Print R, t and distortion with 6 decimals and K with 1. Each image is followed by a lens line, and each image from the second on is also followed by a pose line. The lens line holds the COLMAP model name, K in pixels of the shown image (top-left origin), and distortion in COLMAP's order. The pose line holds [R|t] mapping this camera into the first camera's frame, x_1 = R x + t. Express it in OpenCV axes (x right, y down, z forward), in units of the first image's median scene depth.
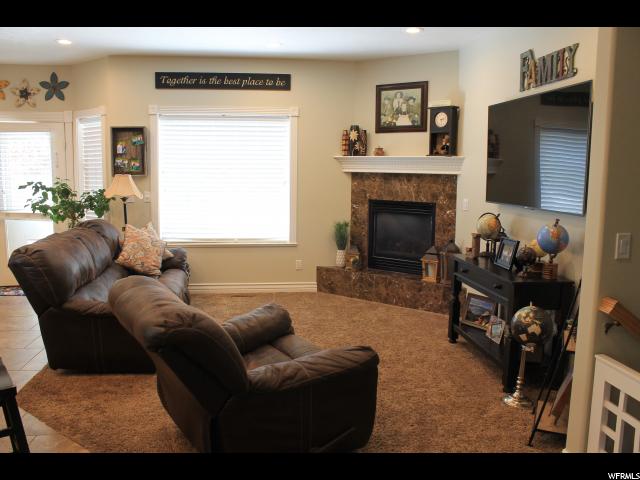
lens RADIAL K [[549.5, 0, 321.7], [0, 549.5, 240.3], [0, 0, 1]] dist [-0.147747, 0.083118]
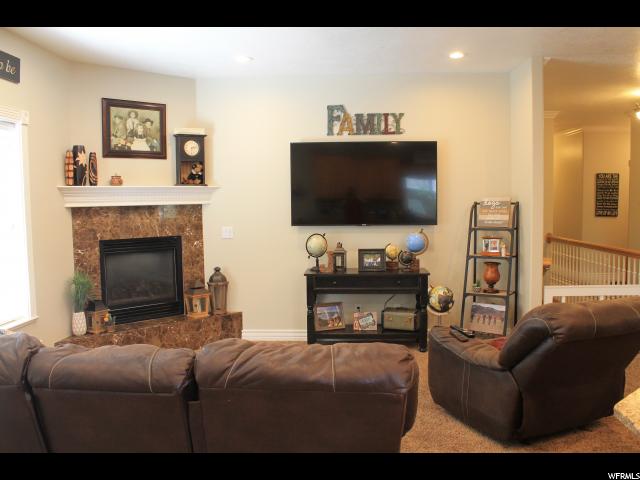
lens RADIAL K [[549.5, 0, 320.6], [0, 549.5, 239.5], [0, 0, 1]] dist [-0.147747, 0.083118]
pose [[0.157349, -0.089319, 0.983496, -0.656109], [0.138952, 0.987996, 0.067497, -0.088341], [-0.977719, 0.126038, 0.167871, 0.587897]]
